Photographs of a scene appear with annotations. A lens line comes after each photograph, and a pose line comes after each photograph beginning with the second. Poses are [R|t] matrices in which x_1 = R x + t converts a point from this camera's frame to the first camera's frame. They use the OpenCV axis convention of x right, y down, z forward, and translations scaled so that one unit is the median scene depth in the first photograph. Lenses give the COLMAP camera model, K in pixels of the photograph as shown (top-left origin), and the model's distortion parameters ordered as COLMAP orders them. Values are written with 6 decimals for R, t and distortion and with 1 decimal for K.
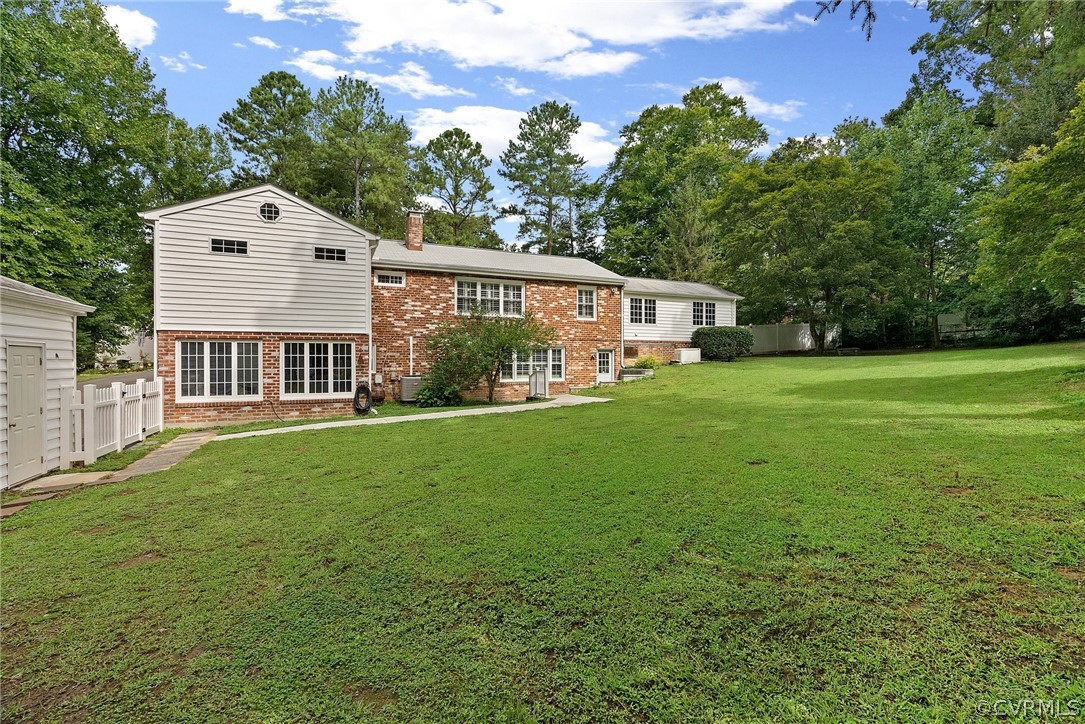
lens RADIAL K [[492.2, 0, 544.9], [0, 492.2, 363.7], [0, 0, 1]] dist [-0.013785, 0.004255]
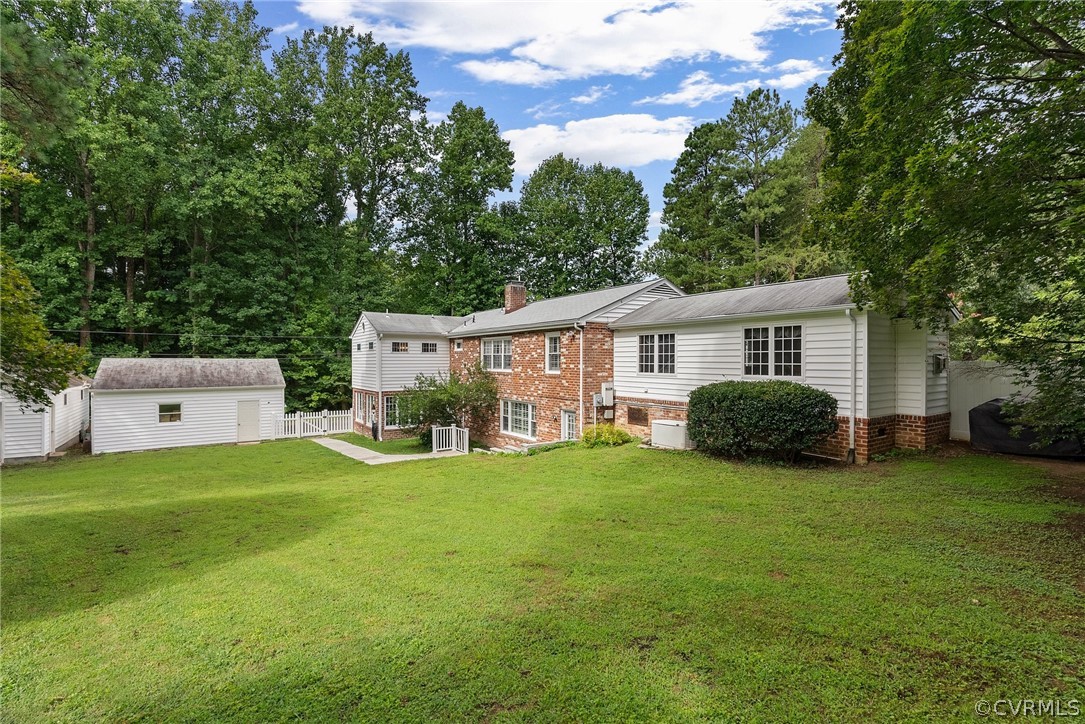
lens RADIAL K [[492.2, 0, 546.5], [0, 492.2, 364.3], [0, 0, 1]] dist [-0.013785, 0.004255]
pose [[0.183267, 0.003132, -0.983058, 0.801319], [-0.006601, 0.999976, 0.001956, -0.093870], [0.983041, 0.006131, 0.183283, 0.746375]]
